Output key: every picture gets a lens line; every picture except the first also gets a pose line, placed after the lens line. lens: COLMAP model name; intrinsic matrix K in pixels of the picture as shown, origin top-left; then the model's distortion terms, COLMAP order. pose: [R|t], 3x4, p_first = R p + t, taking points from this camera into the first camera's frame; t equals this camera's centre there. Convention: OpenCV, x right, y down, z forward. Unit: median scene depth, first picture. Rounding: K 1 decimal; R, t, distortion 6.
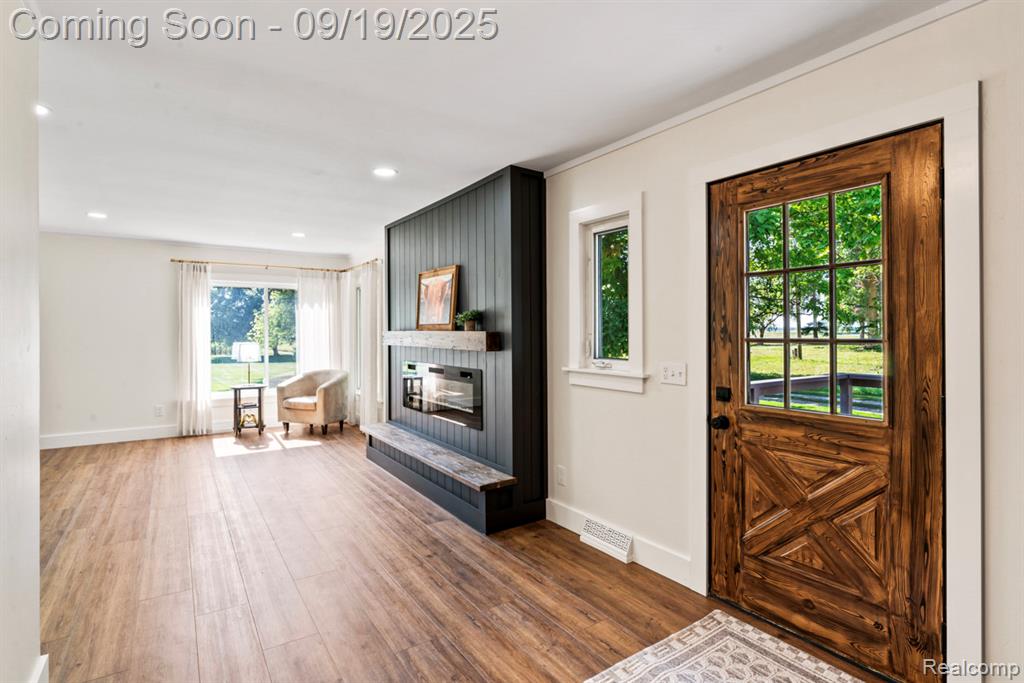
lens RADIAL K [[490.5, 0, 514.4], [0, 490.5, 336.5], [0, 0, 1]] dist [-0.006892, -0.000808]
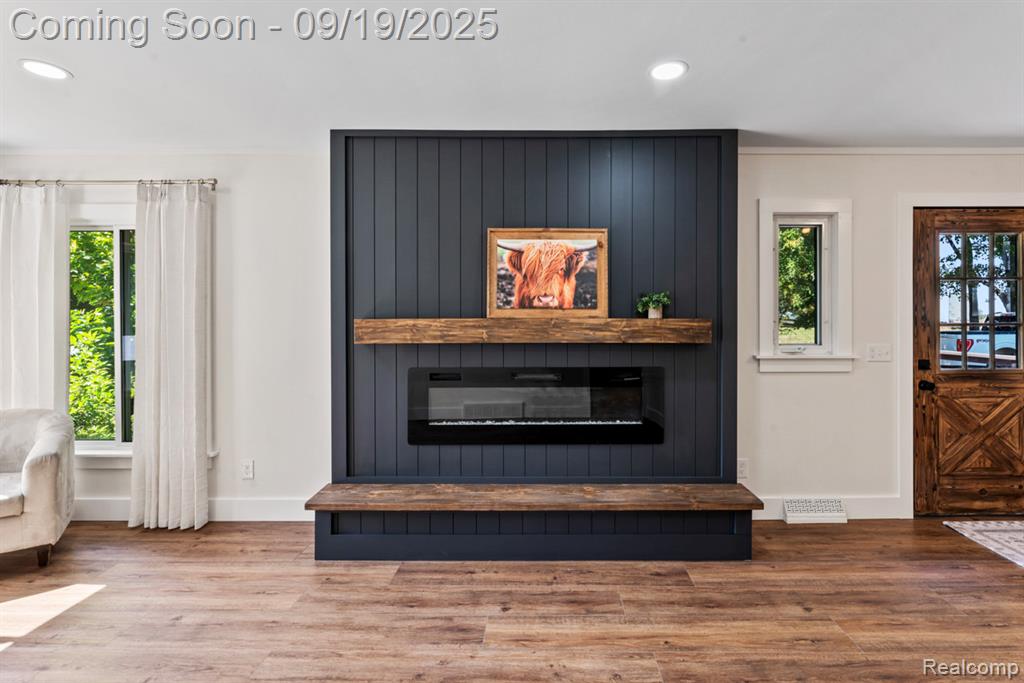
lens RADIAL K [[455.7, 0, 512.7], [0, 455.7, 330.5], [0, 0, 1]] dist [-0.004666, 0.000565]
pose [[0.578638, -0.009321, 0.815531, -1.327623], [0.011641, 0.999927, 0.003169, 0.005421], [-0.815502, 0.007660, 0.578704, 1.257335]]
